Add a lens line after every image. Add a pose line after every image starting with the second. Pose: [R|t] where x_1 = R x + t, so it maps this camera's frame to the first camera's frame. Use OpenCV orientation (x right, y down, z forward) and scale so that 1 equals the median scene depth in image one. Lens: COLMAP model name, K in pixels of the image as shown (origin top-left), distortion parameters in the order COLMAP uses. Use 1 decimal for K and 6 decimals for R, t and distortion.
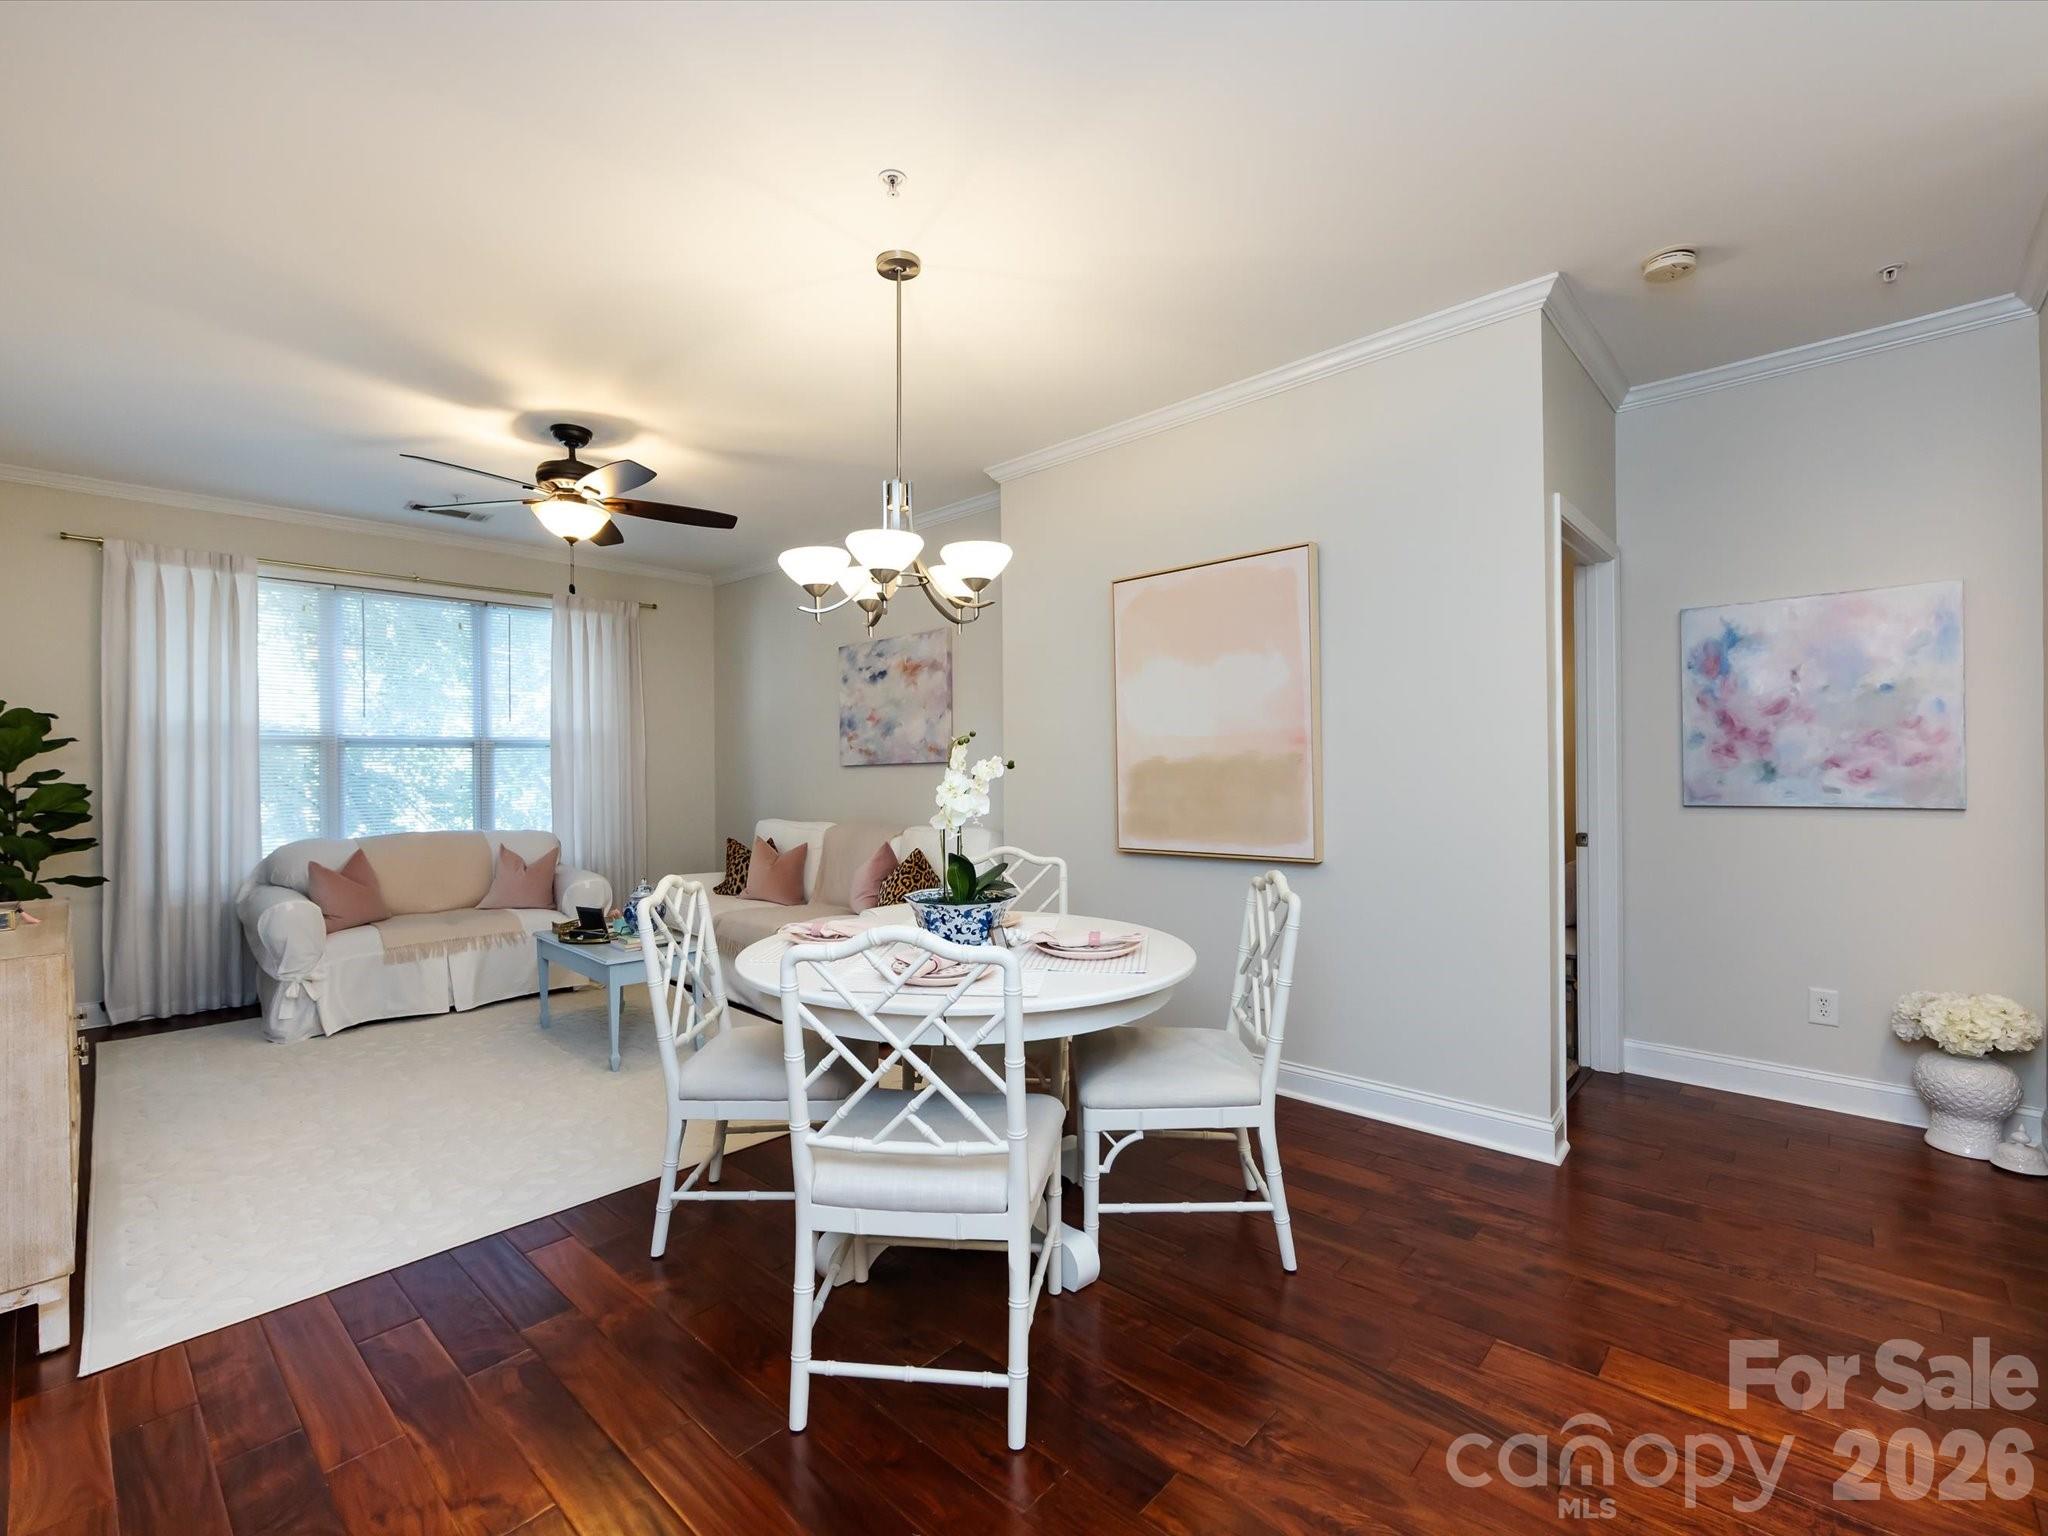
lens RADIAL K [[912.2, 0, 1037.5], [0, 912.2, 776.9], [0, 0, 1]] dist [-0.002535, -0.000109]
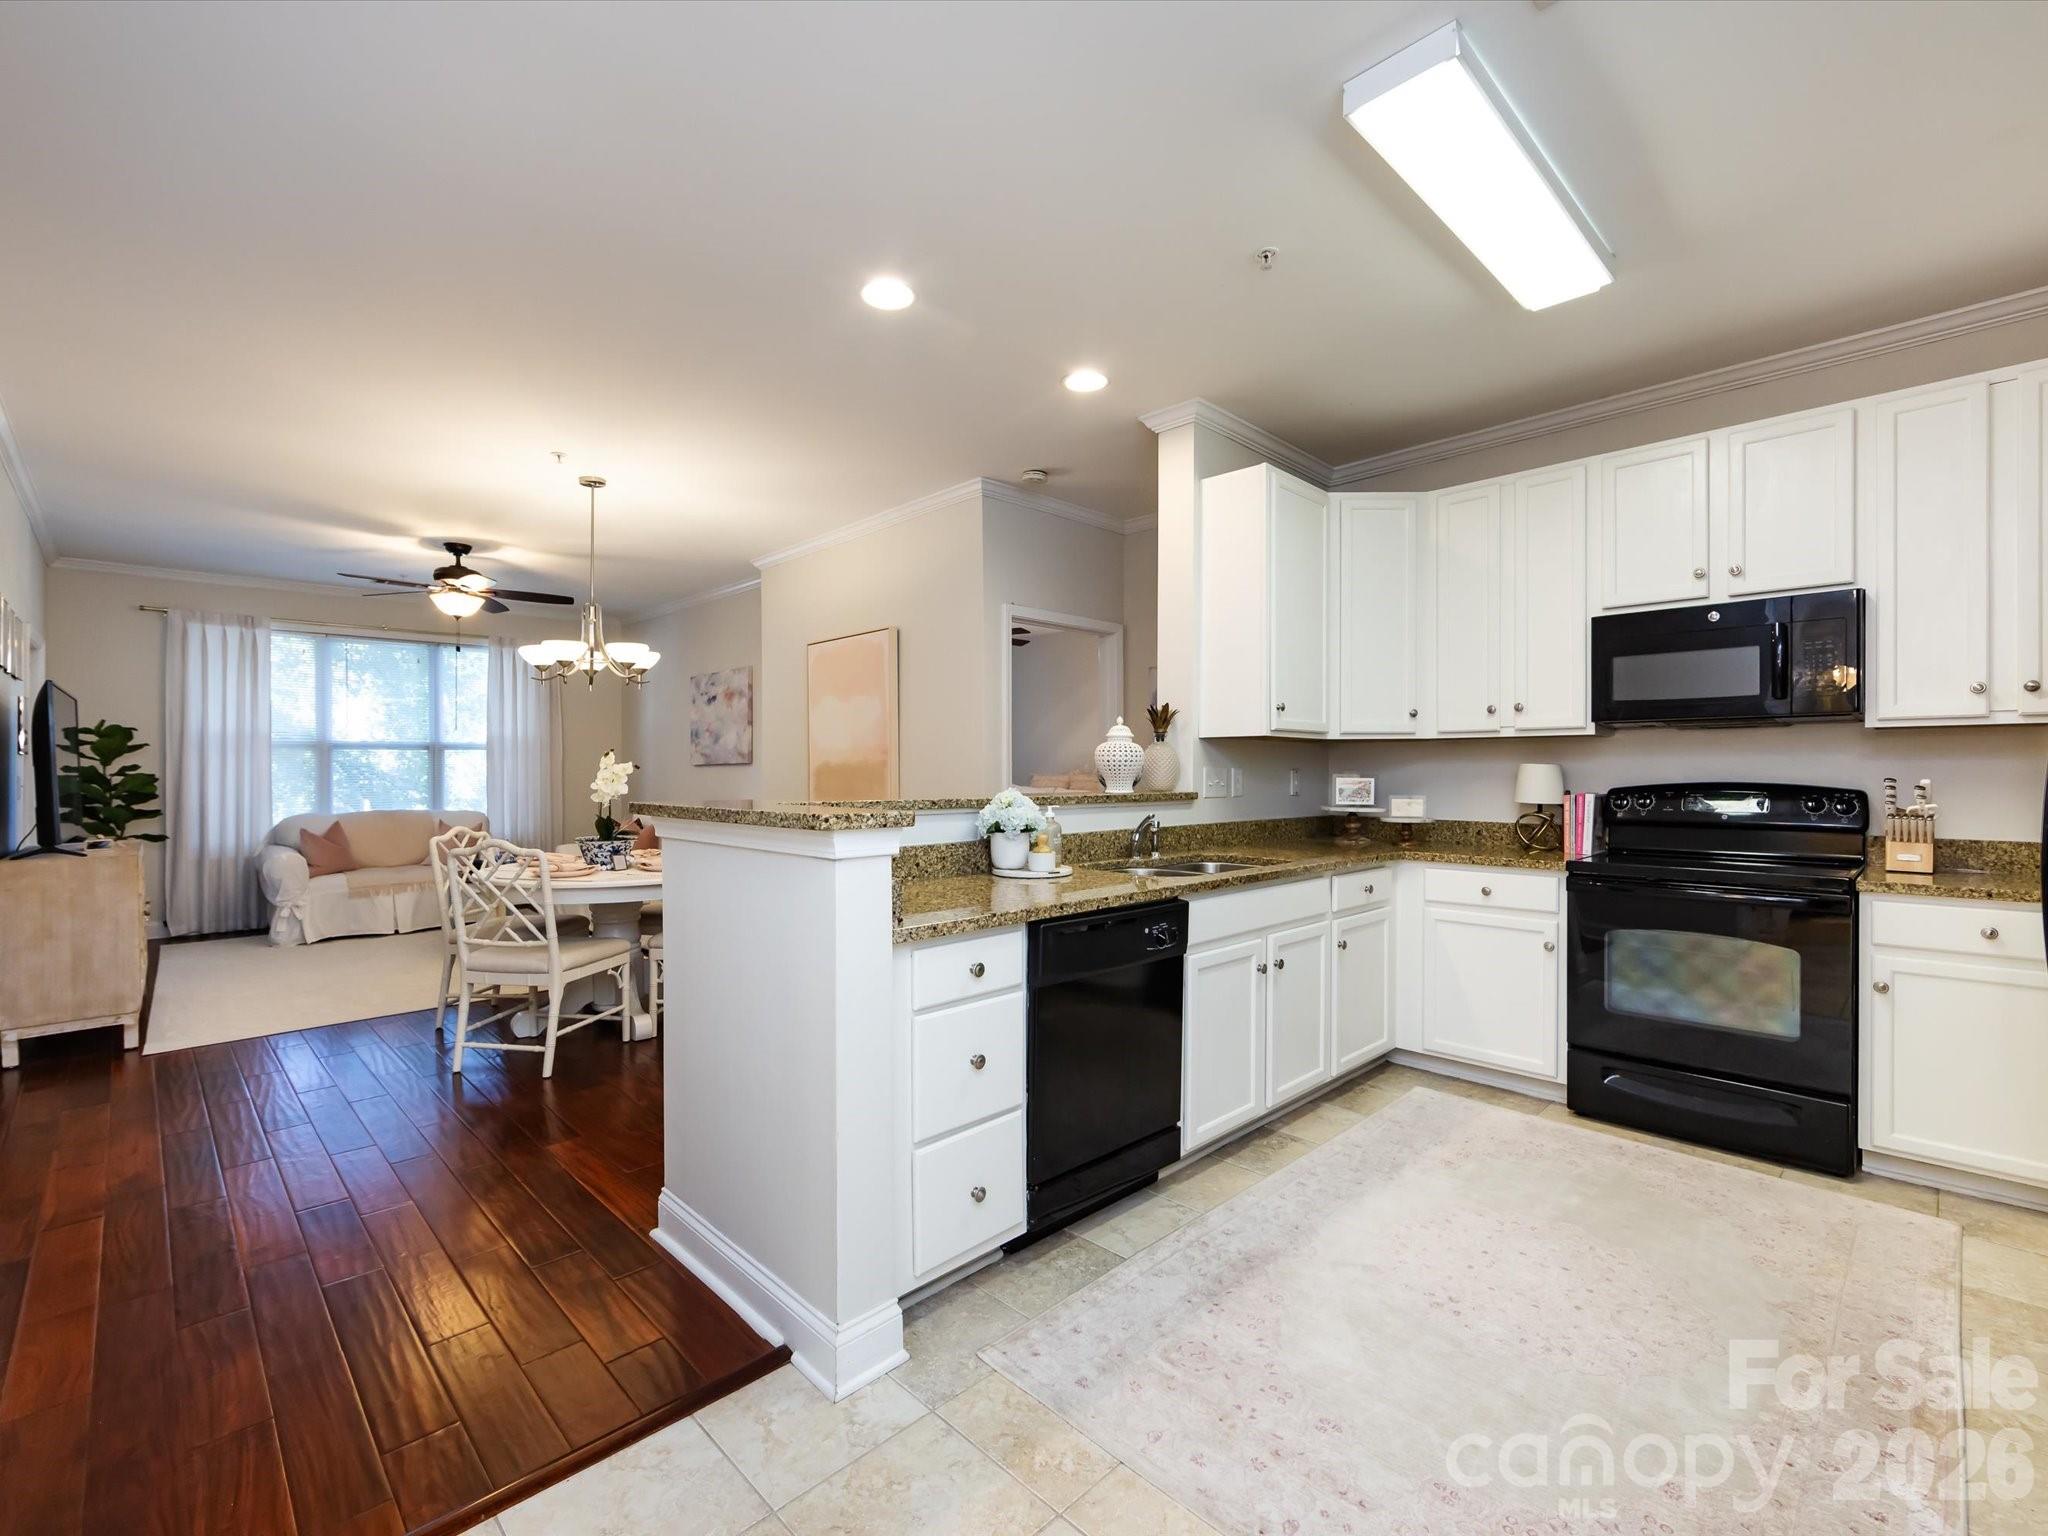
lens RADIAL K [[910.0, 0, 1033.3], [0, 910.0, 775.5], [0, 0, 1]] dist [-0.004180, -0.000141]
pose [[0.998965, 0.007661, -0.044843, 0.473069], [-0.007651, 0.999971, 0.000384, -0.001449], [0.044845, -0.000041, 0.998994, -0.433355]]
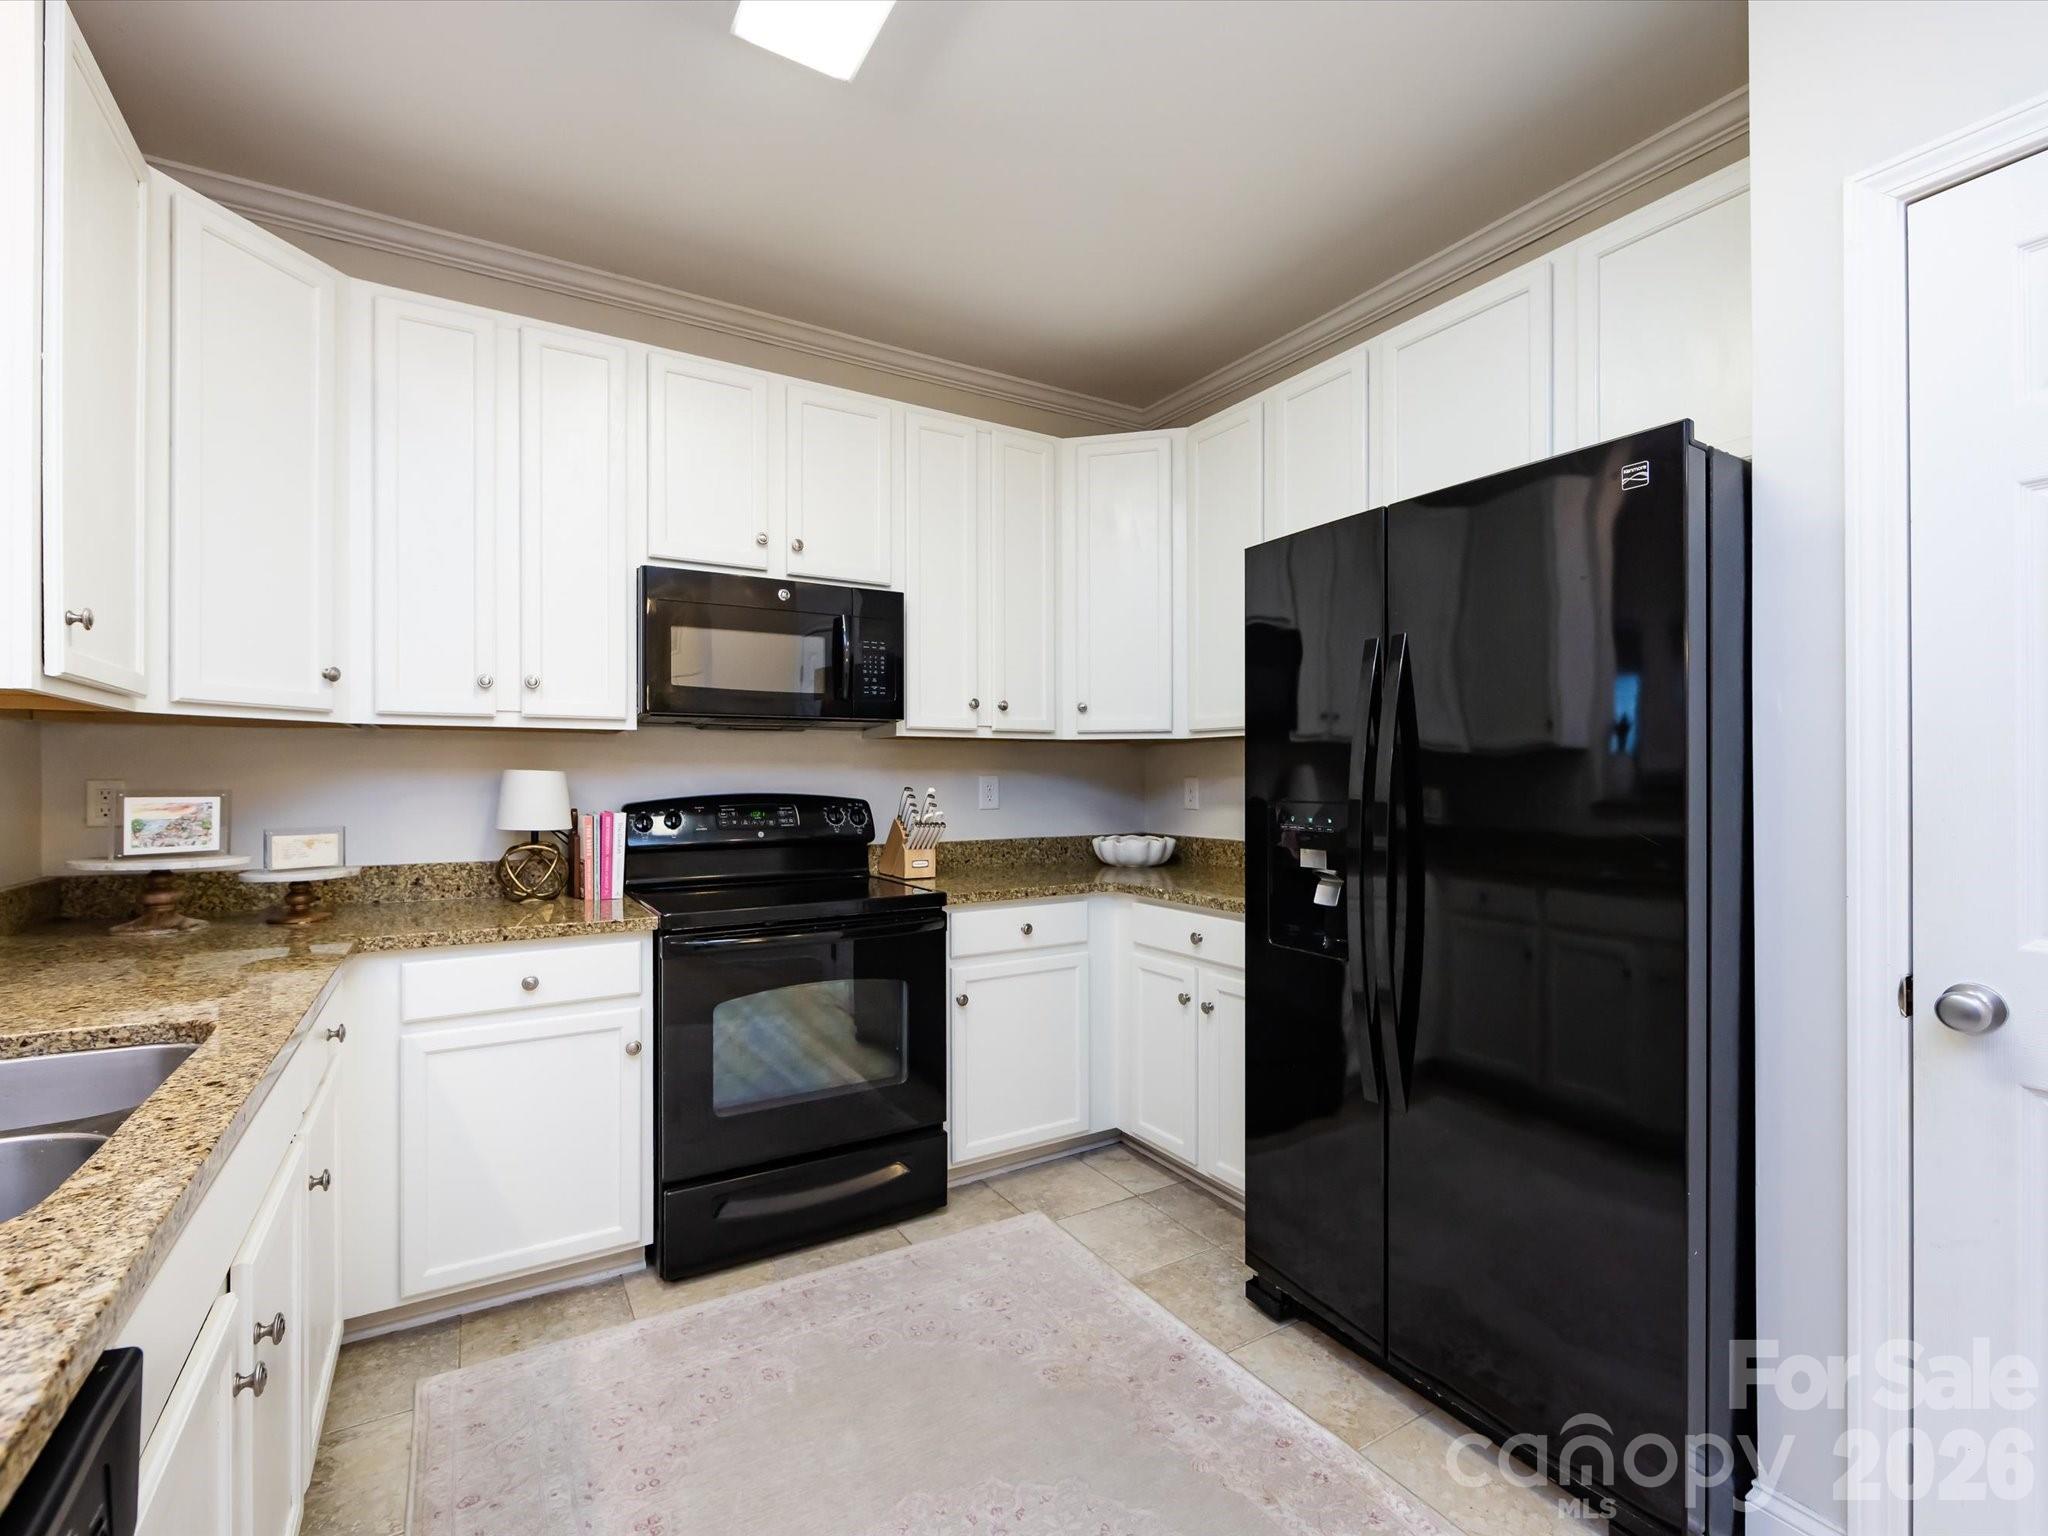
lens RADIAL K [[910.0, 0, 1033.3], [0, 910.0, 775.5], [0, 0, 1]] dist [-0.004180, -0.000141]
pose [[0.275158, 0.007841, 0.961367, 0.448255], [0.003725, 0.999951, -0.009222, -0.006267], [-0.961392, 0.006118, 0.275115, -0.000157]]
